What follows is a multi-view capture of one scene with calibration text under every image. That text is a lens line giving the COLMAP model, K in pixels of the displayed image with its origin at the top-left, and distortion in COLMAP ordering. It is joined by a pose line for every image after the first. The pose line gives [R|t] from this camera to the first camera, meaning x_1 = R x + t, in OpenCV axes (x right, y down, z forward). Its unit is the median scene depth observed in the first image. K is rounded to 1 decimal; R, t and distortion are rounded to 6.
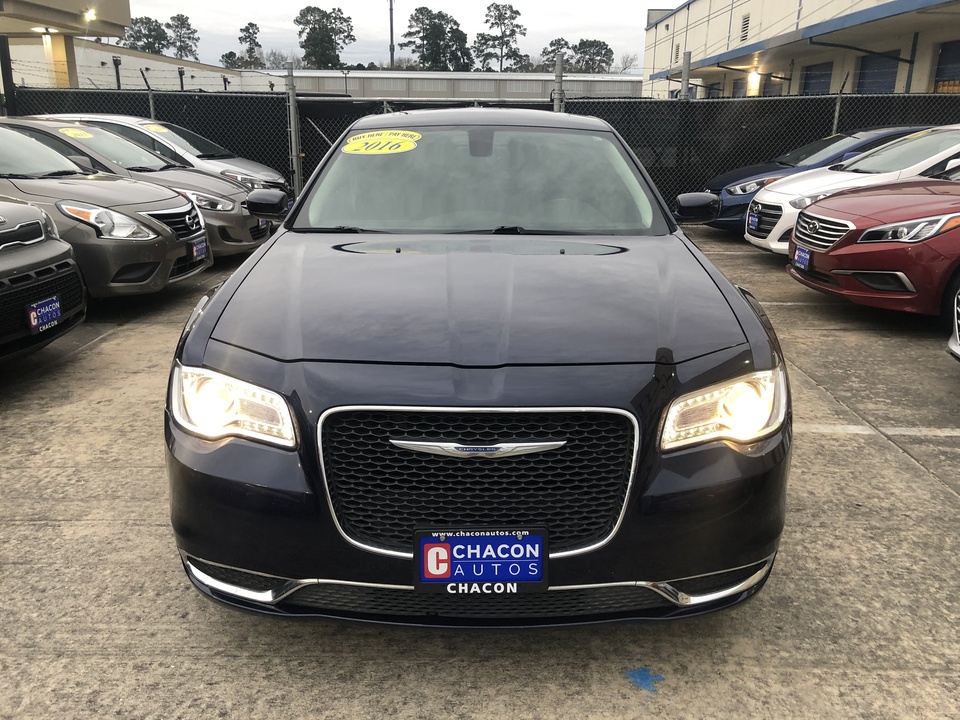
lens RADIAL K [[796.9, 0, 473.7], [0, 796.9, 352.5], [0, 0, 1]] dist [0.010469, -0.002275]
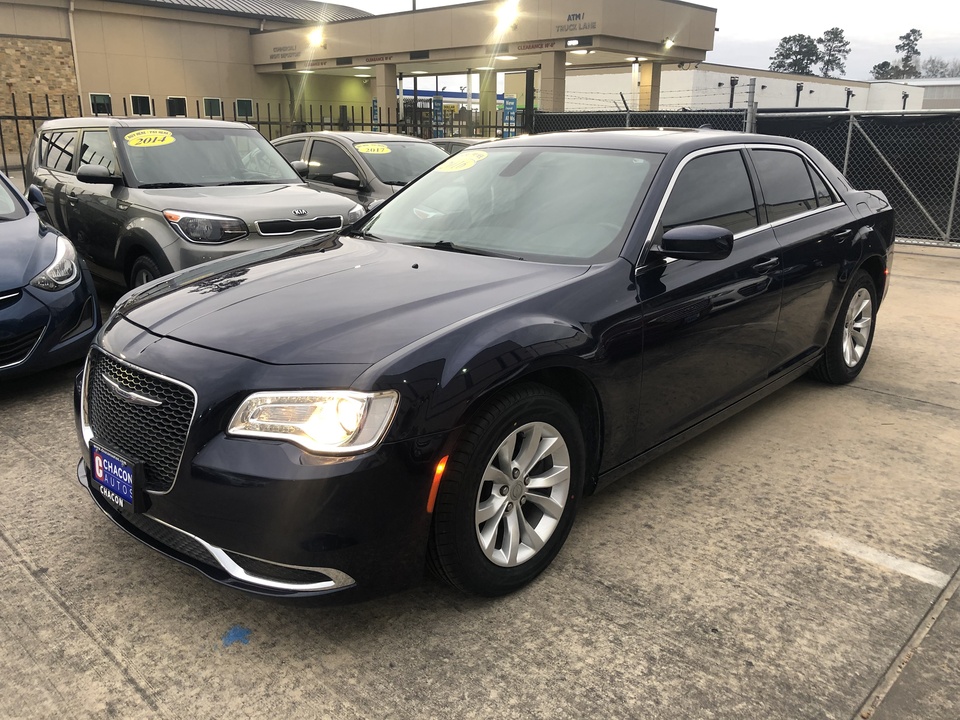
lens RADIAL K [[796.9, 0, 462.6], [0, 796.9, 347.3], [0, 0, 1]] dist [0.010469, -0.002275]
pose [[0.723081, 0.168562, -0.669881, 0.114675], [-0.184620, 0.981650, 0.047730, -0.010722], [0.665635, 0.089161, 0.740933, 0.033984]]
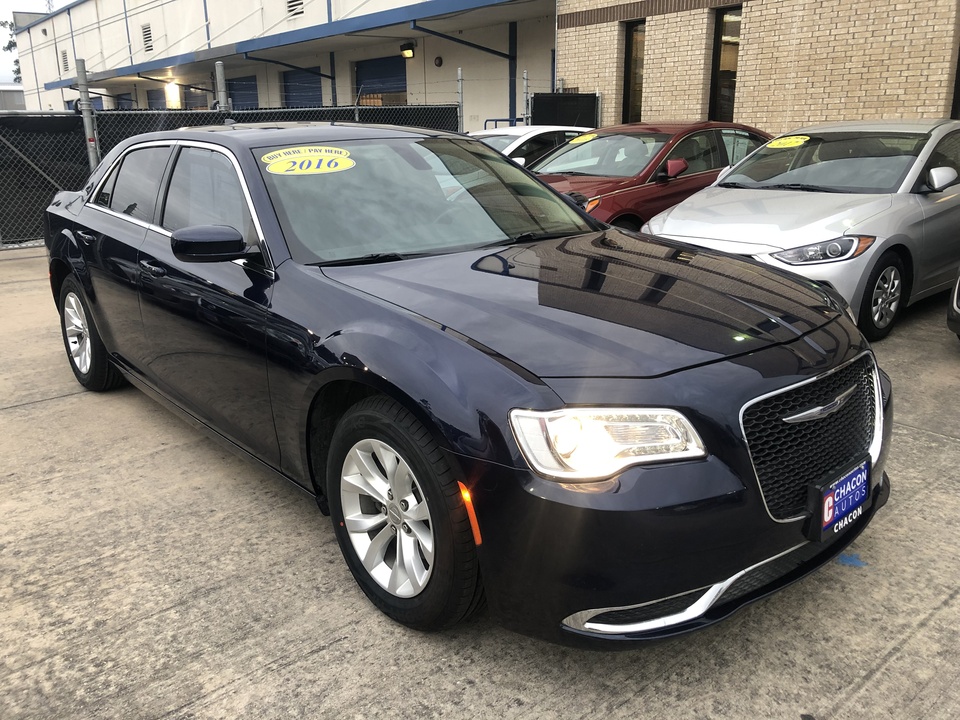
lens RADIAL K [[796.9, 0, 474.6], [0, 796.9, 365.1], [0, 0, 1]] dist [0.010469, -0.002275]
pose [[0.744947, -0.207993, 0.633872, -0.099614], [0.207698, 0.975243, 0.075913, -0.012139], [-0.633968, 0.075103, 0.769704, 0.037477]]
